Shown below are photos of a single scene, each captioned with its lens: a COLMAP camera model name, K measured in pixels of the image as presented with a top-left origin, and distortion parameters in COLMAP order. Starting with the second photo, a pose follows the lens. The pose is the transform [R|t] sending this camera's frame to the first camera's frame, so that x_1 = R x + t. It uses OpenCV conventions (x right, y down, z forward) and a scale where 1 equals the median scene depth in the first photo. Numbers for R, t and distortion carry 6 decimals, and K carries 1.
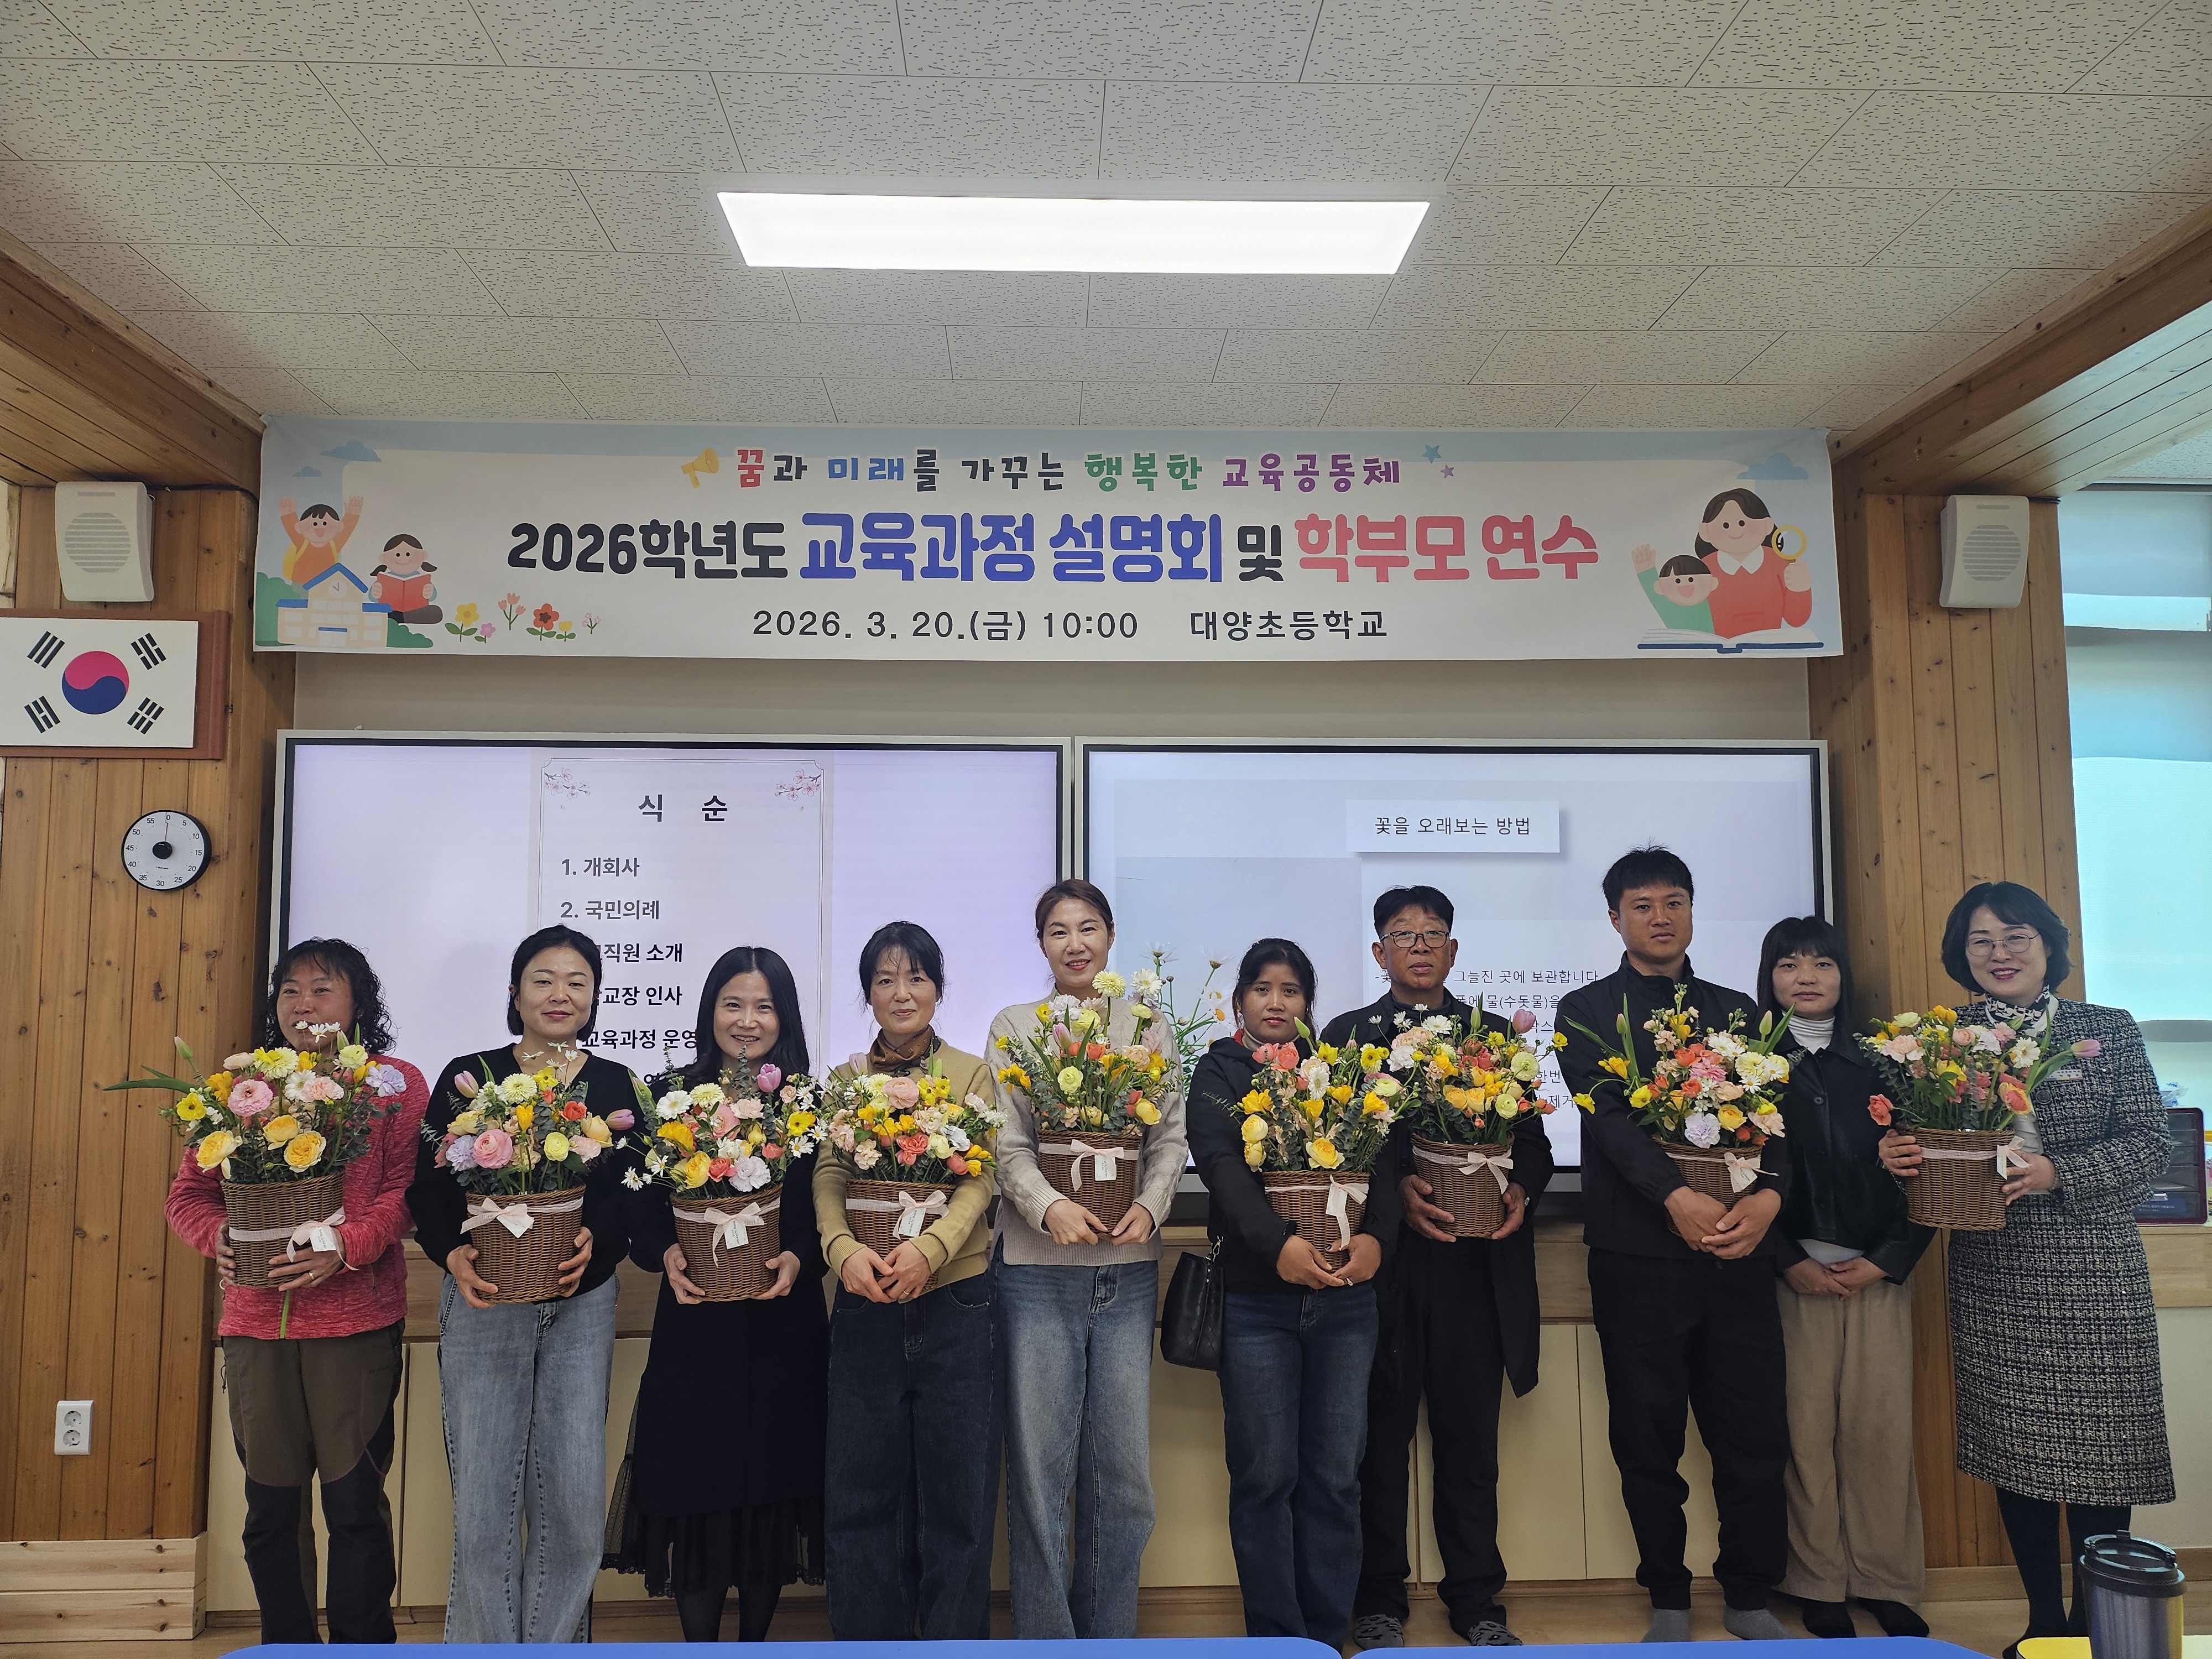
lens RADIAL K [[1527.7, 0, 1105.8], [0, 1527.7, 833.2], [0, 0, 1]] dist [0.033437, -0.028276]
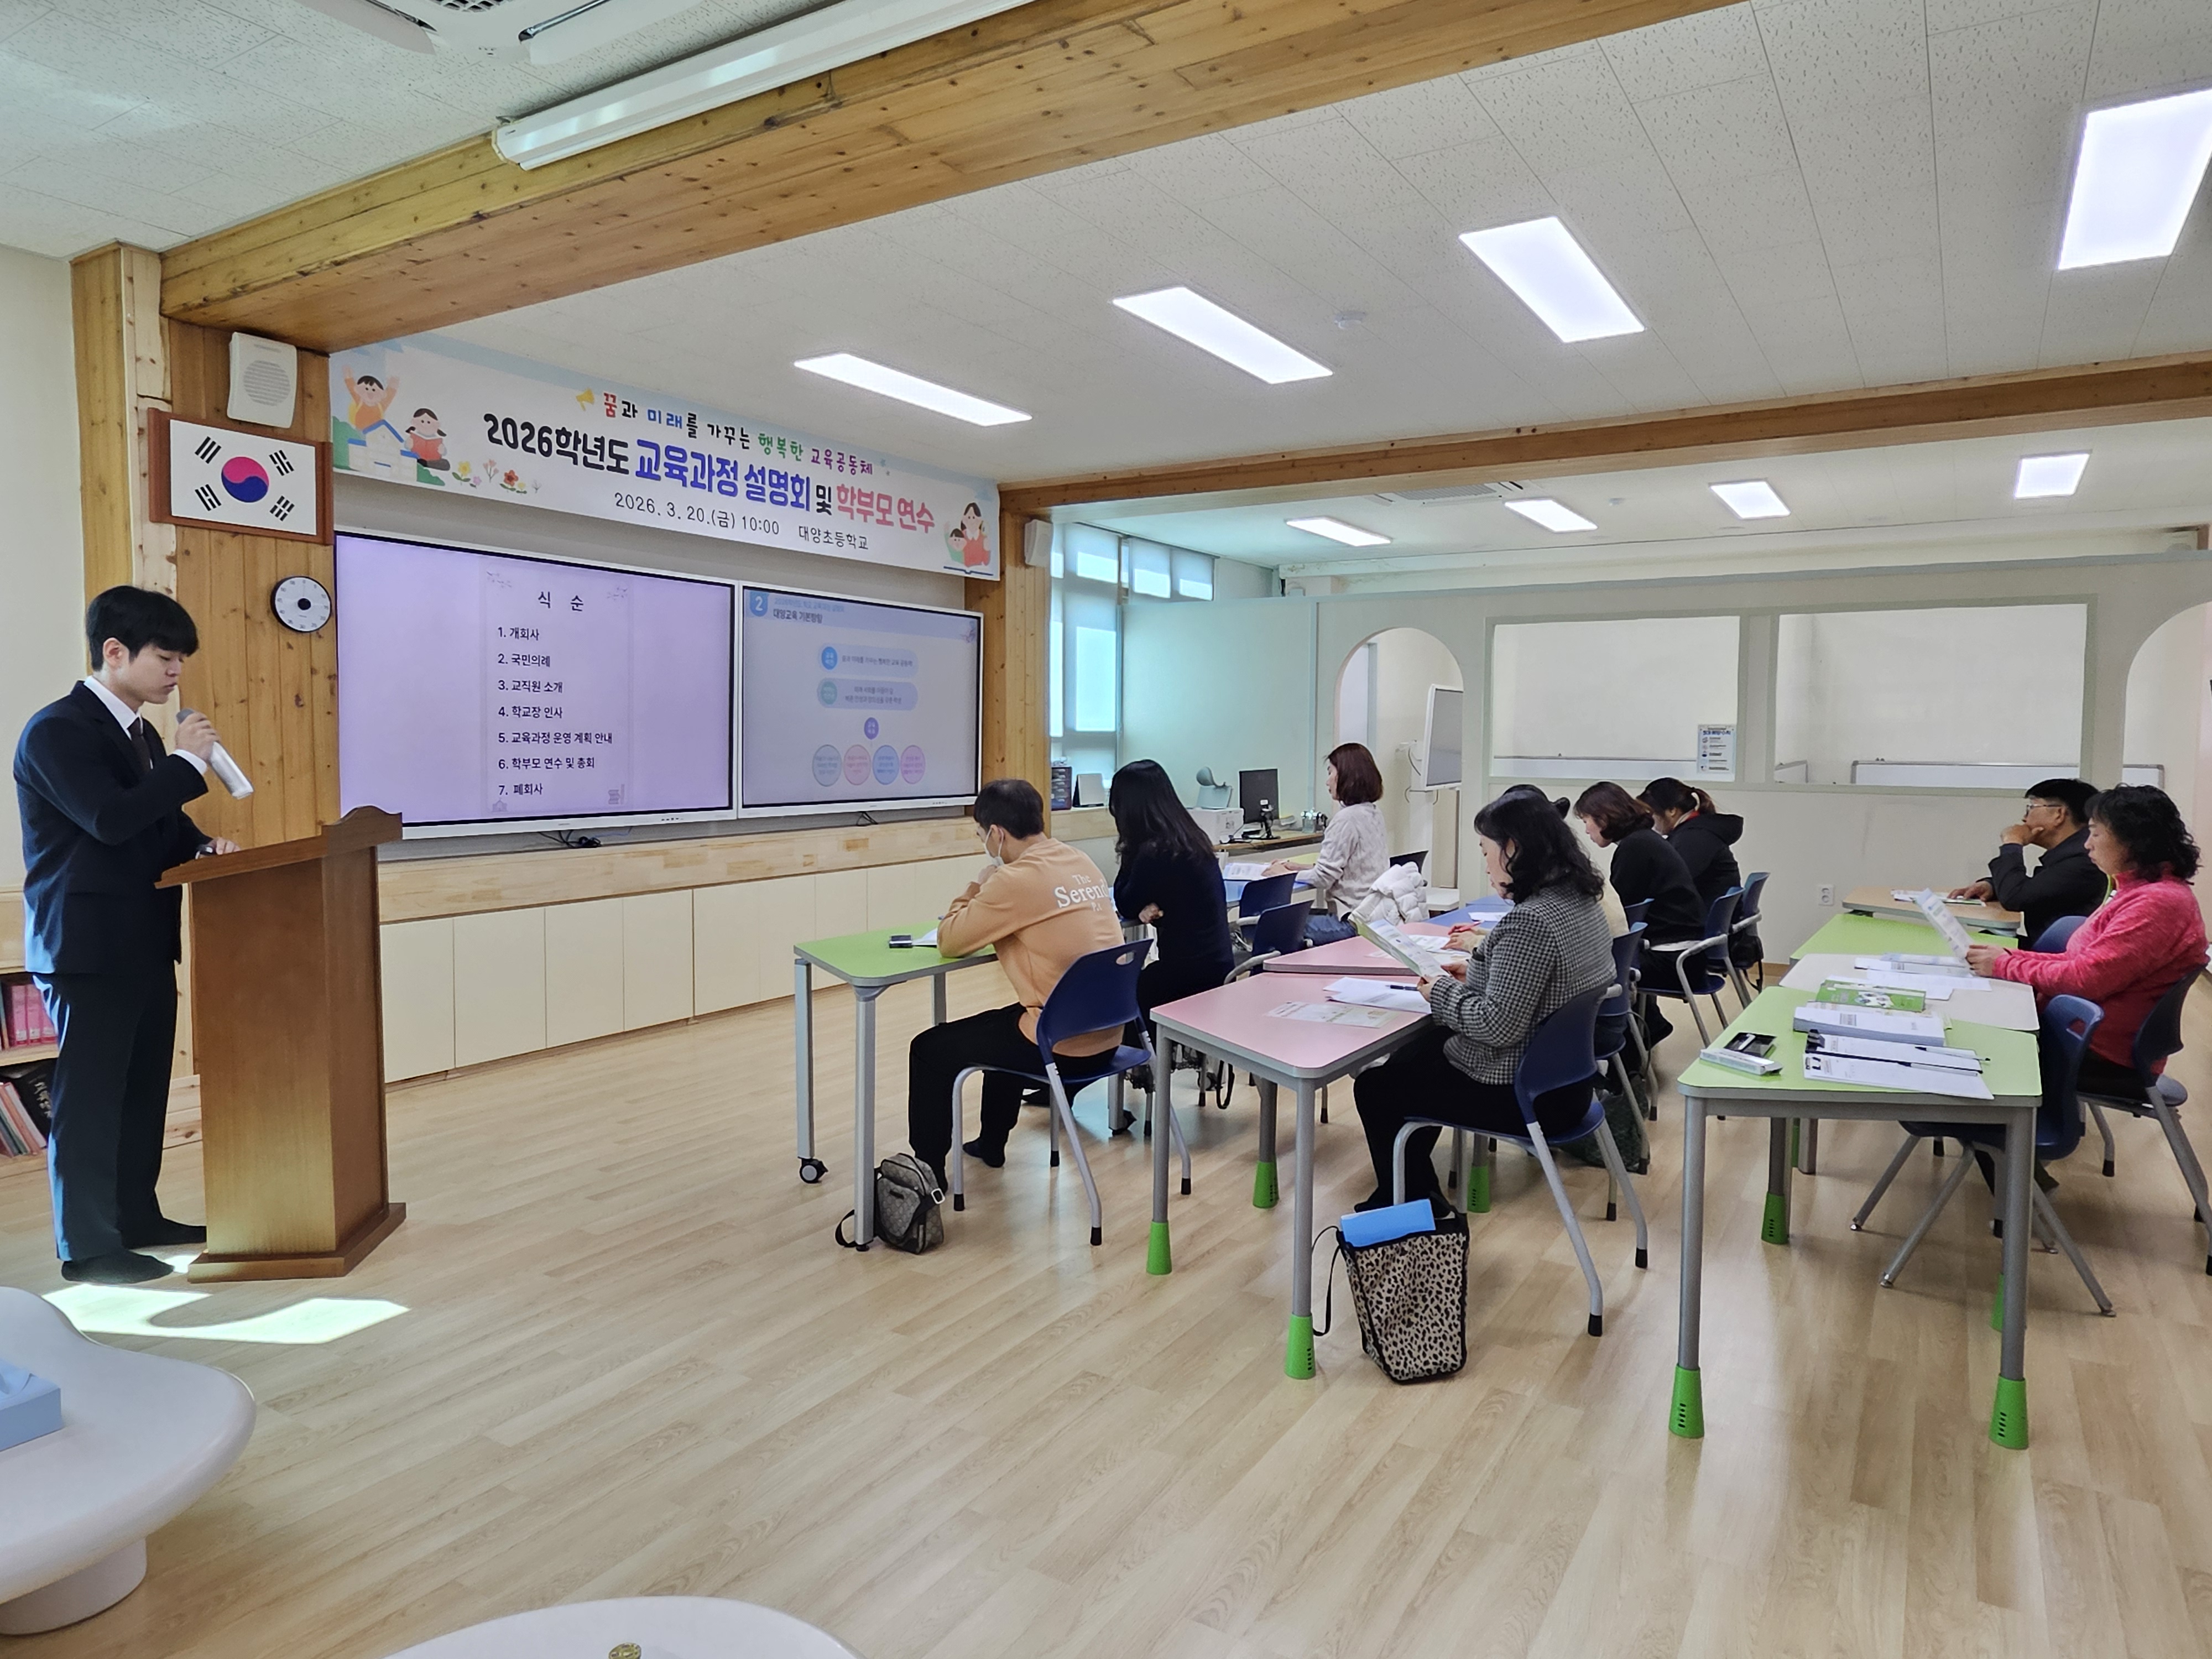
lens RADIAL K [[1379.6, 0, 1102.0], [0, 1379.6, 829.0], [0, 0, 1]] dist [0.002500, 0.007928]
pose [[0.565793, -0.048273, 0.823133, -1.219709], [-0.080187, 0.990332, 0.113197, 0.011982], [-0.820639, -0.130050, 0.556452, -0.374974]]
